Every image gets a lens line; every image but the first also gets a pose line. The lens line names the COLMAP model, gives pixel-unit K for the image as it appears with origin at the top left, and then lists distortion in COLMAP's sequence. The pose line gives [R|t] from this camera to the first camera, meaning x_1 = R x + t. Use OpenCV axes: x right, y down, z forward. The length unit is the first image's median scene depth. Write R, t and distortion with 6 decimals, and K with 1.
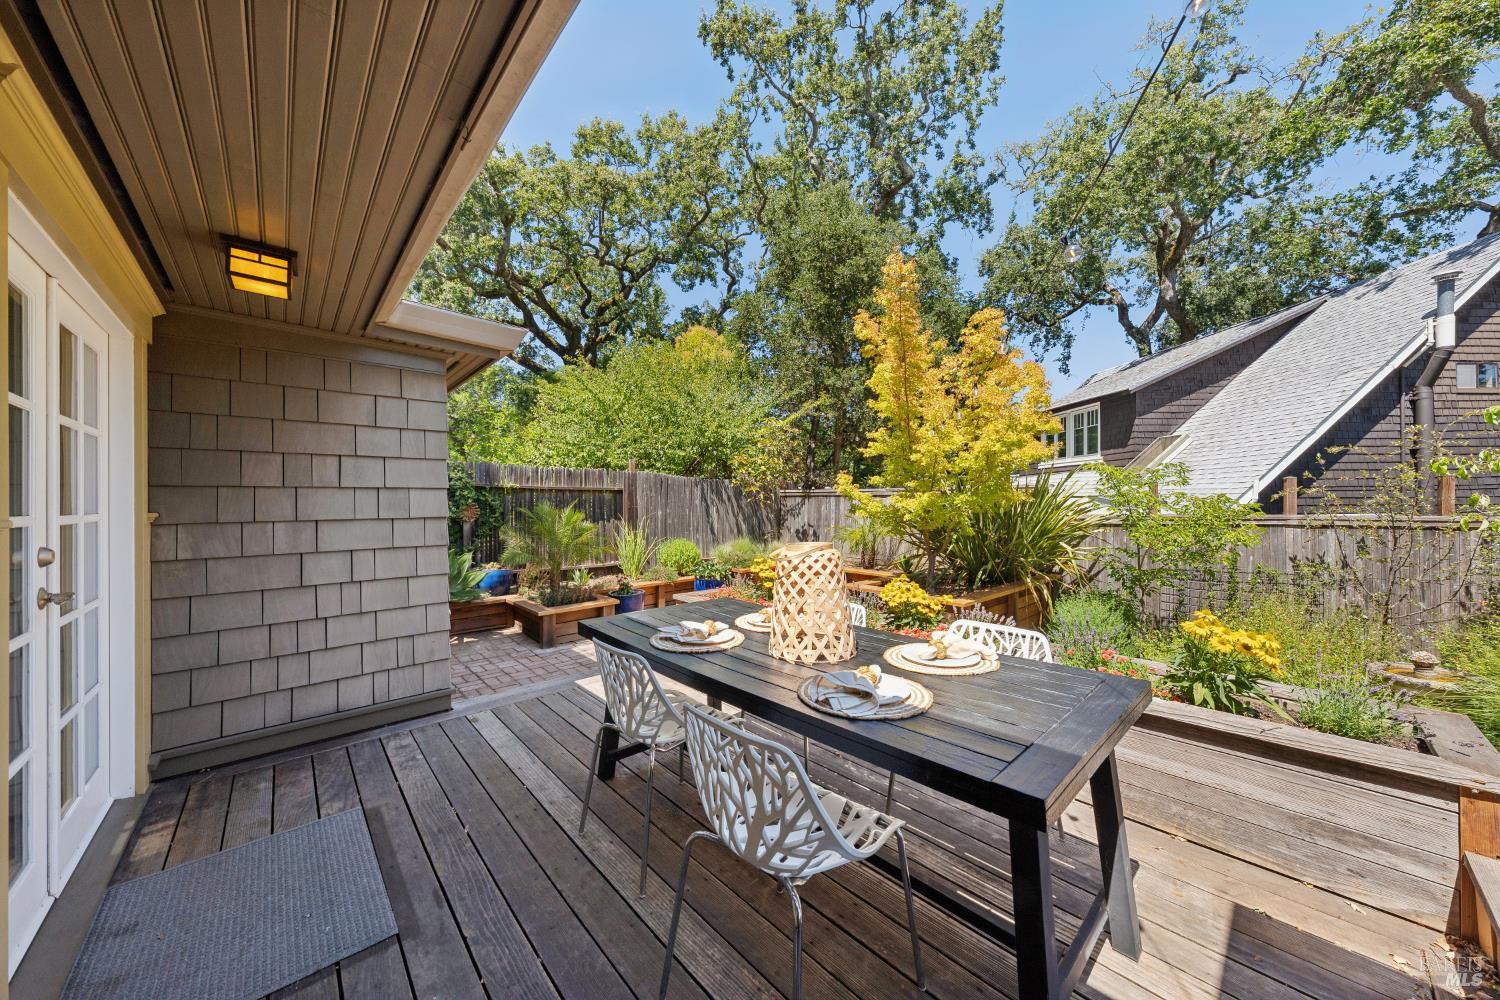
lens RADIAL K [[509.4, 0, 750.0], [0, 509.4, 500.0], [0, 0, 1]] dist [0.006982, -0.000245]
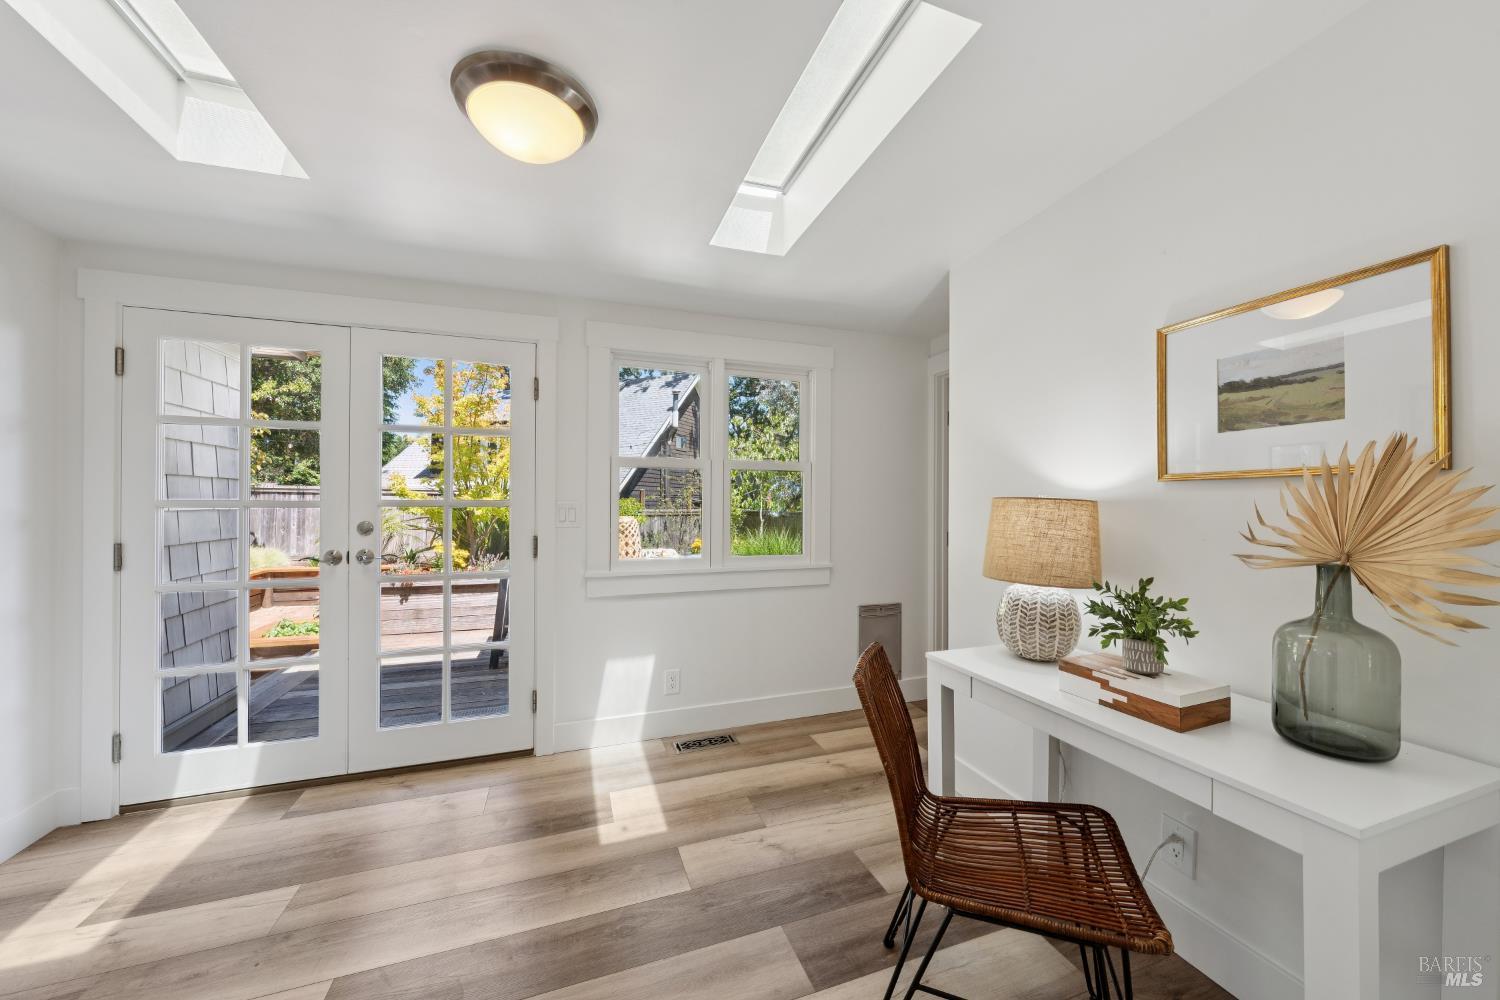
lens RADIAL K [[532.8, 0, 753.5], [0, 532.8, 505.8], [0, 0, 1]] dist [-0.000982, -0.000245]
pose [[0.401110, 0.002353, 0.916027, -0.420349], [-0.006357, 0.999980, 0.000215, 0.007793], [-0.916008, -0.005909, 0.401117, -0.112526]]
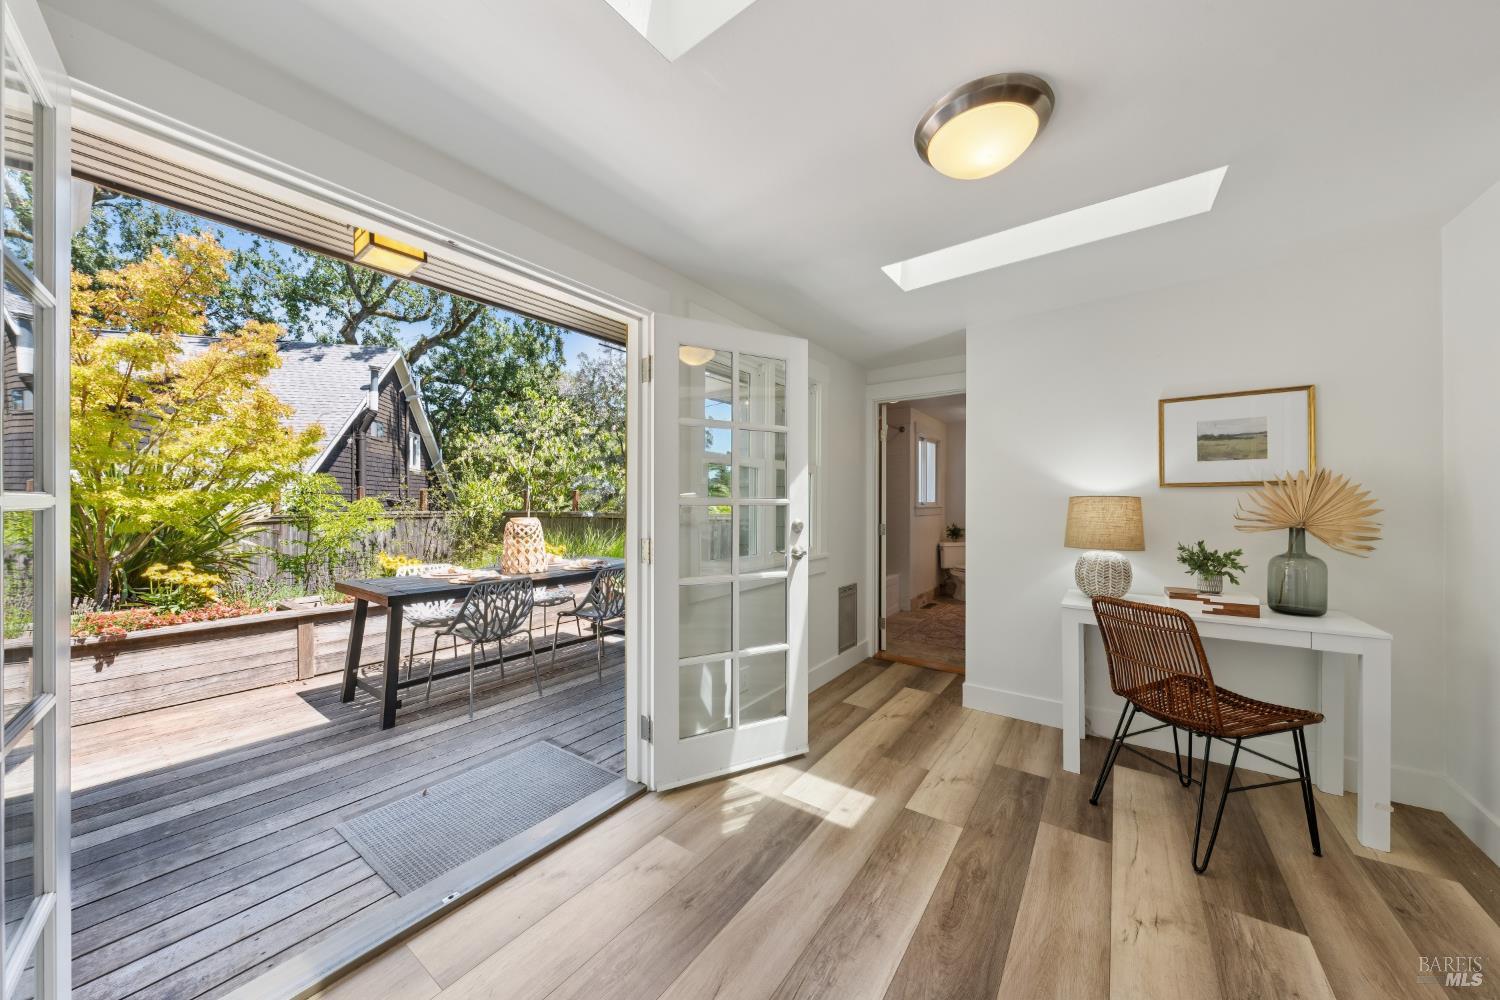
lens RADIAL K [[509.4, 0, 750.0], [0, 509.4, 500.0], [0, 0, 1]] dist [0.006982, -0.000245]
pose [[-0.179968, 0.012377, 0.983595, -0.452116], [0.000855, 0.999922, -0.012426, 0.009826], [-0.983672, -0.001396, -0.179965, 0.111970]]
